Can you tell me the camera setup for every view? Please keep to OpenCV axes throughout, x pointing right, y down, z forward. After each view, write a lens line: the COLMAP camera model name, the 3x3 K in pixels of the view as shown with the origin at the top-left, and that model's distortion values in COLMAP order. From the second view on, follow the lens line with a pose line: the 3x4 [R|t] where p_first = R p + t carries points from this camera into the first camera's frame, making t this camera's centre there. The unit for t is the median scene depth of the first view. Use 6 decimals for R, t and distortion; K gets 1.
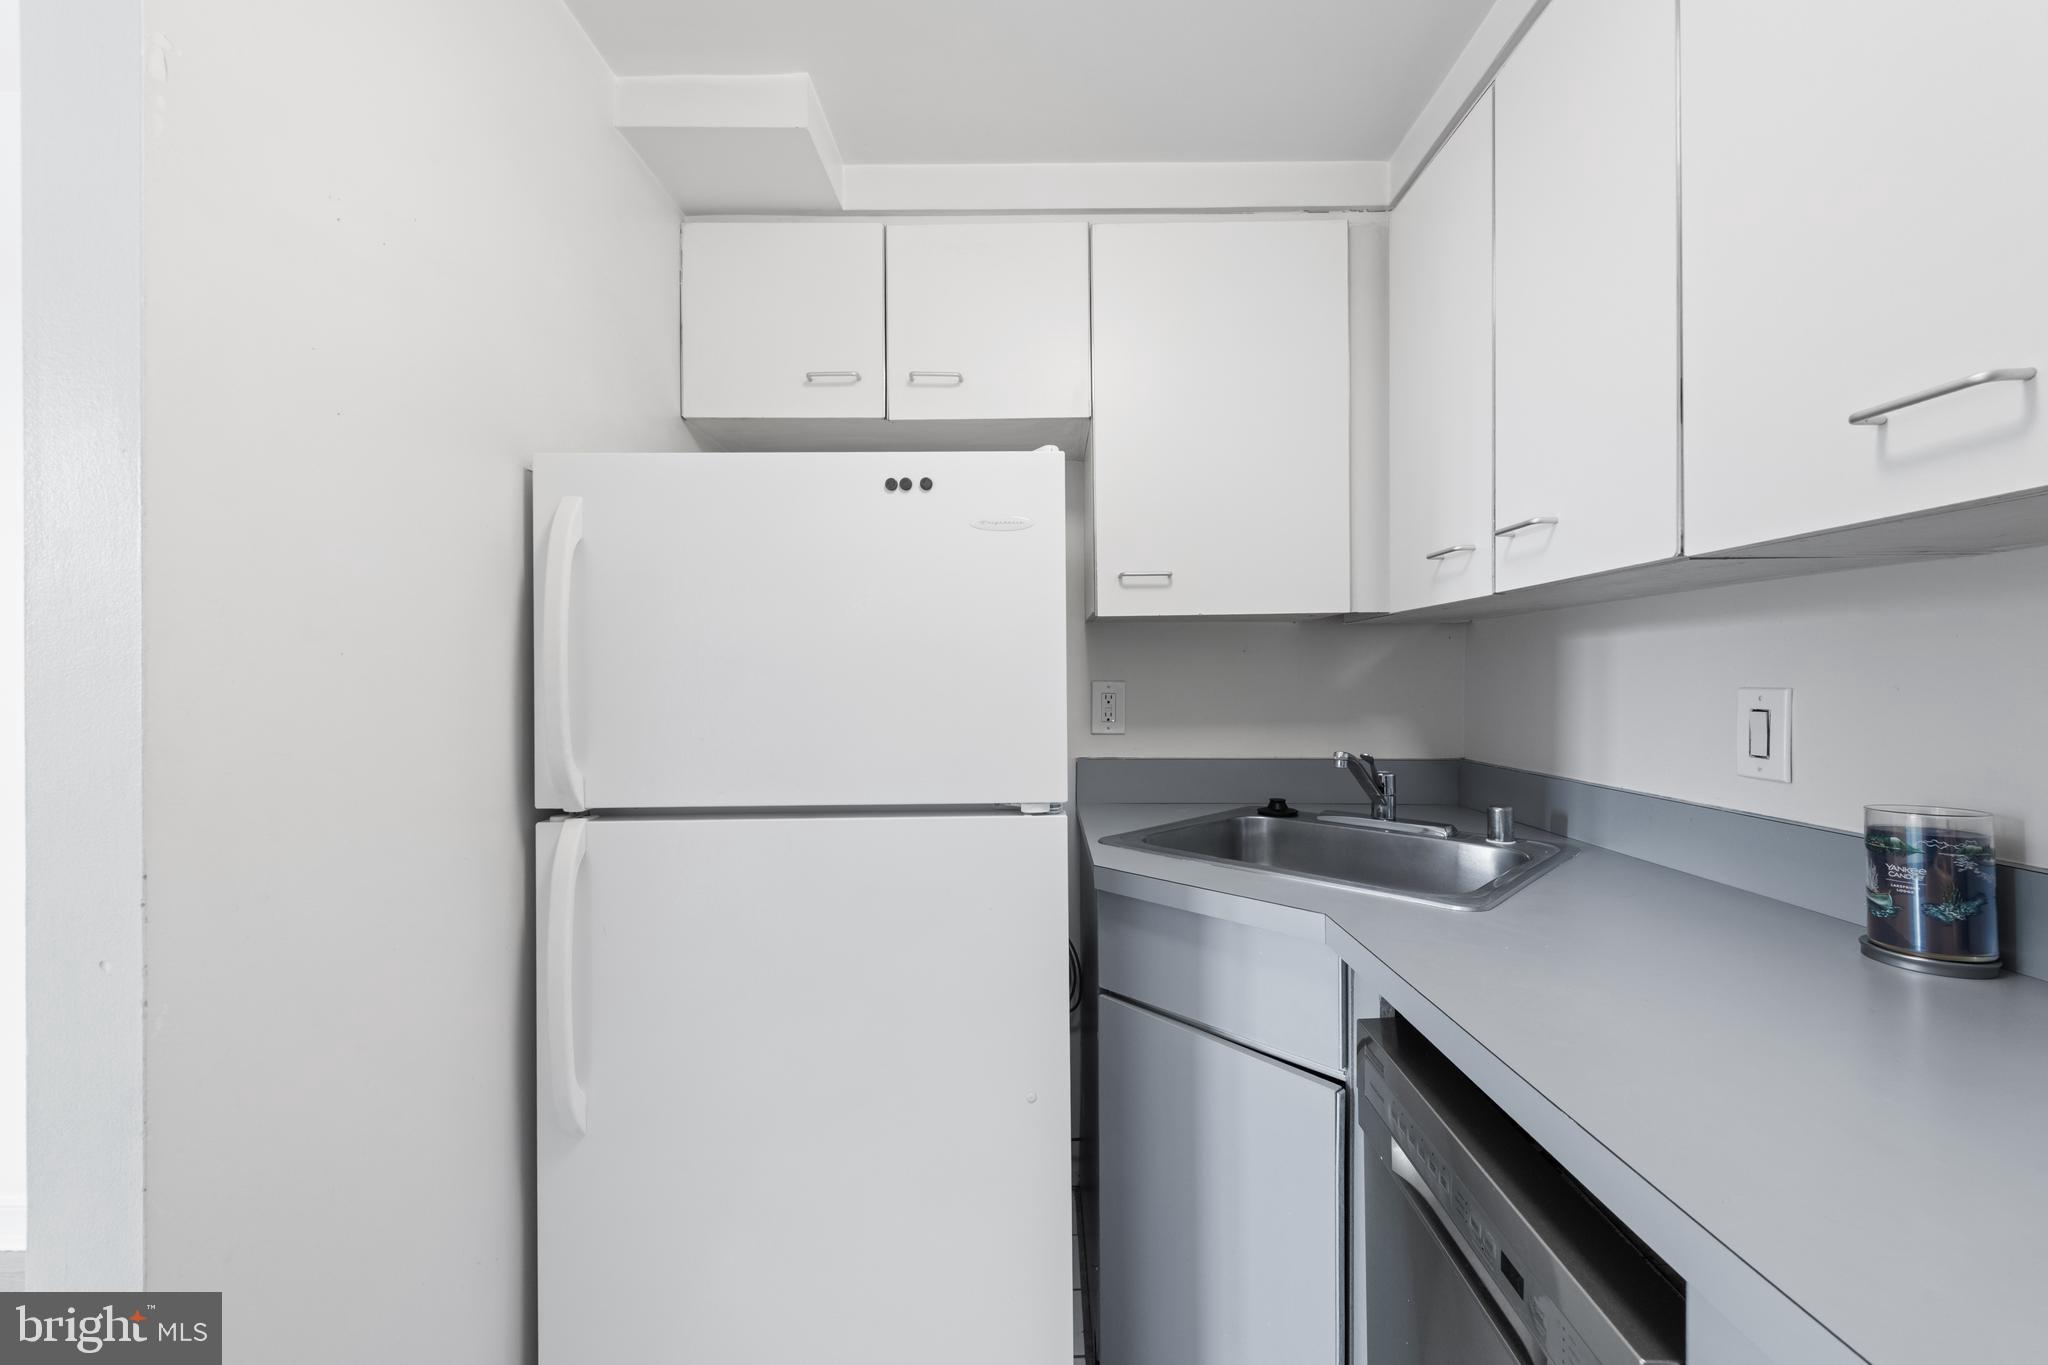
lens RADIAL K [[809.0, 0, 1029.5], [0, 809.0, 679.6], [0, 0, 1]] dist [0.014795, -0.000555]
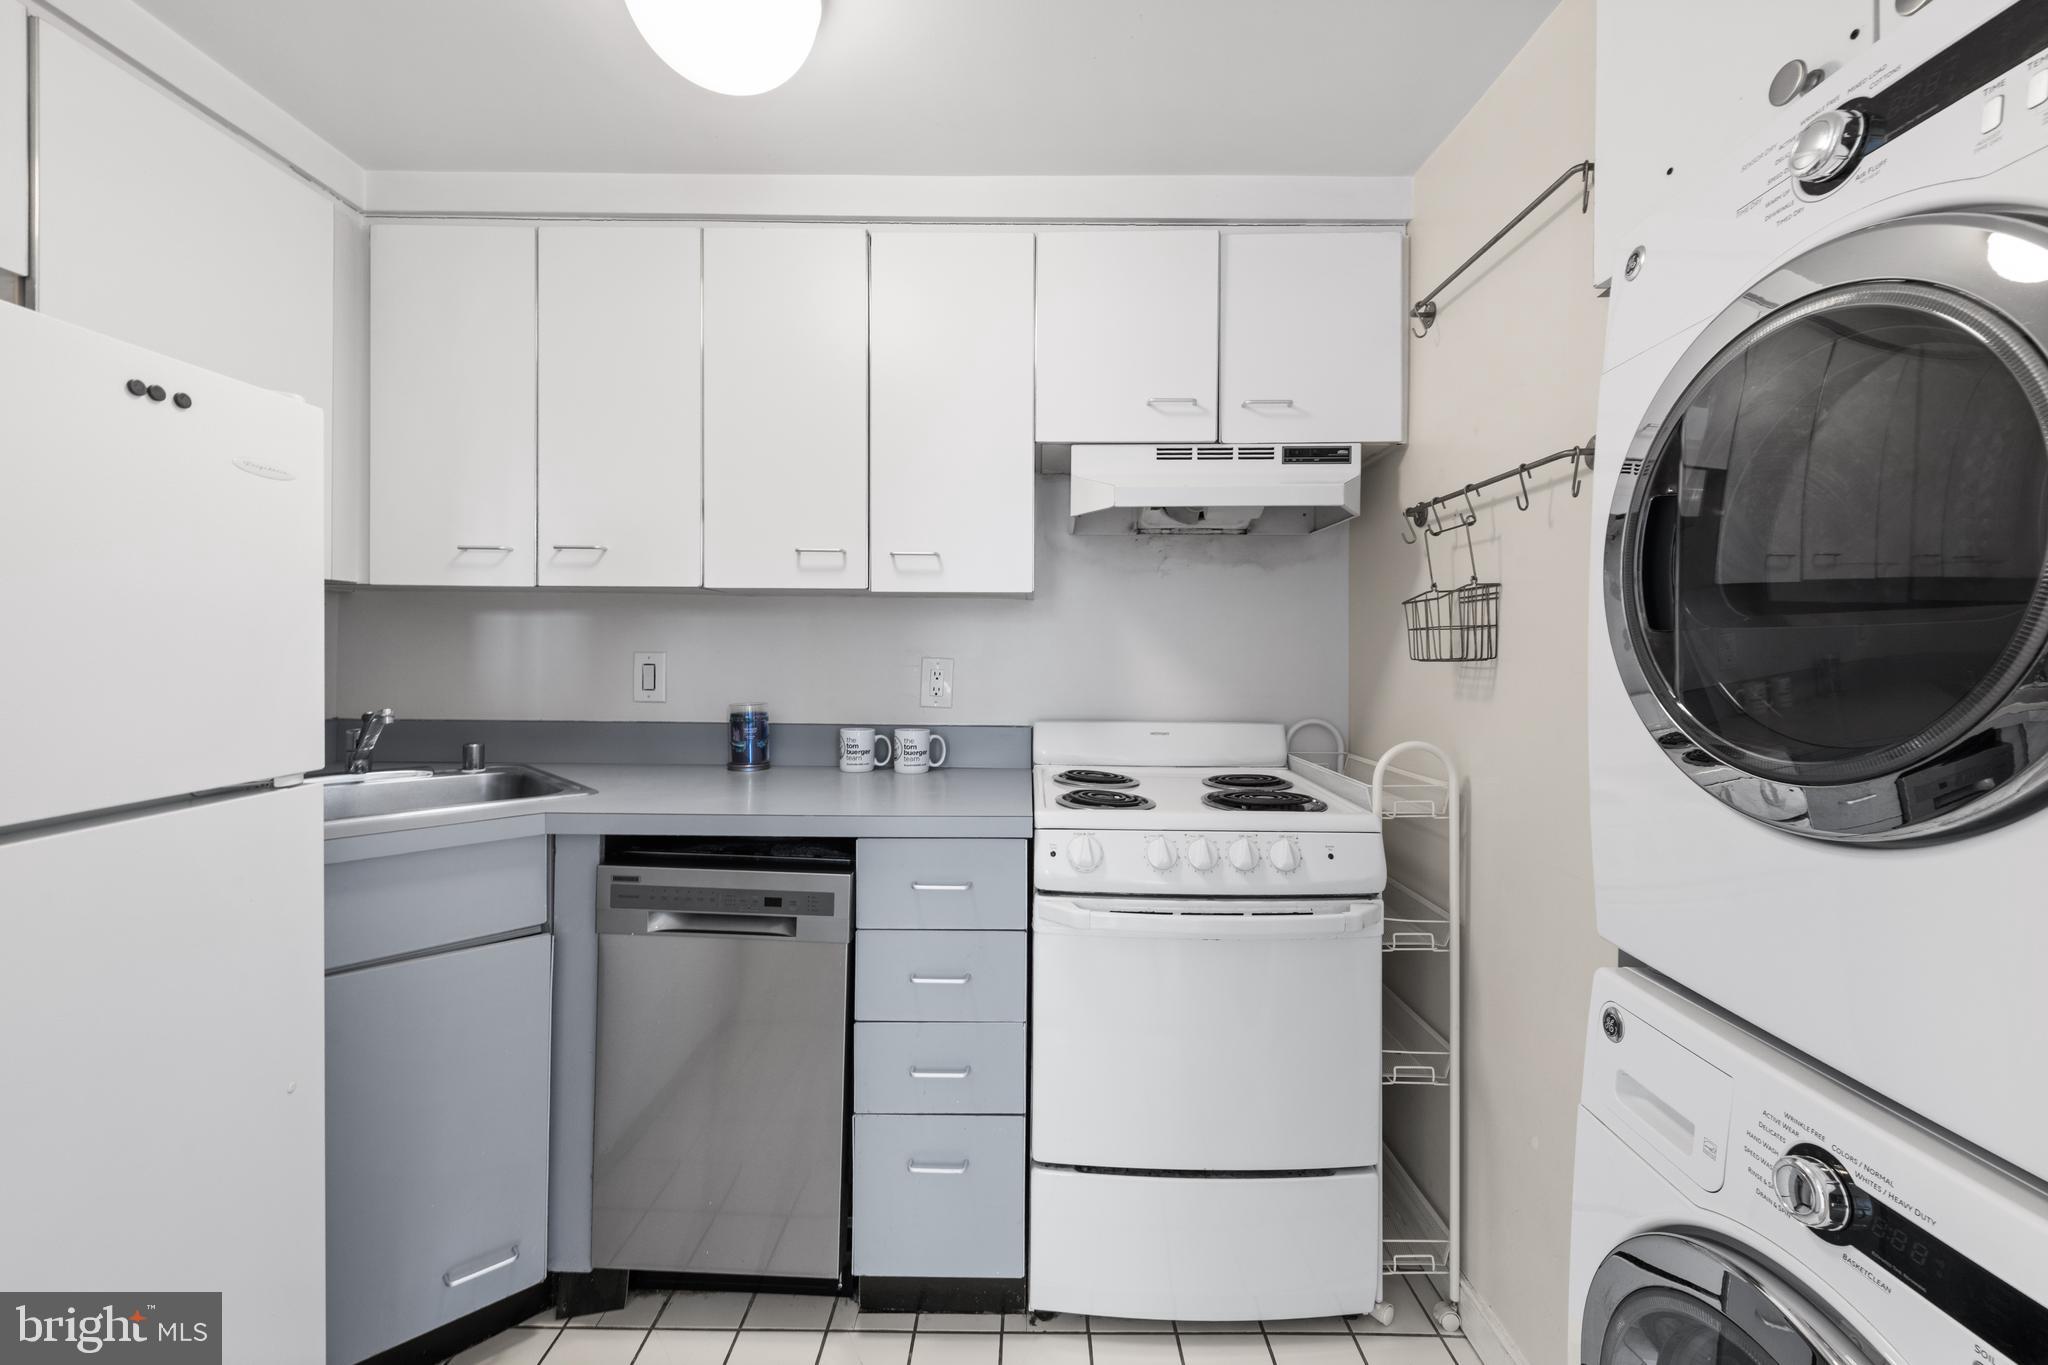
lens RADIAL K [[809.0, 0, 1025.7], [0, 809.0, 663.0], [0, 0, 1]] dist [0.014795, -0.000555]
pose [[0.002691, -0.012284, 0.999921, -0.952704], [-0.011285, 0.999861, 0.012314, 0.001904], [-0.999933, -0.011317, 0.002552, 0.148911]]
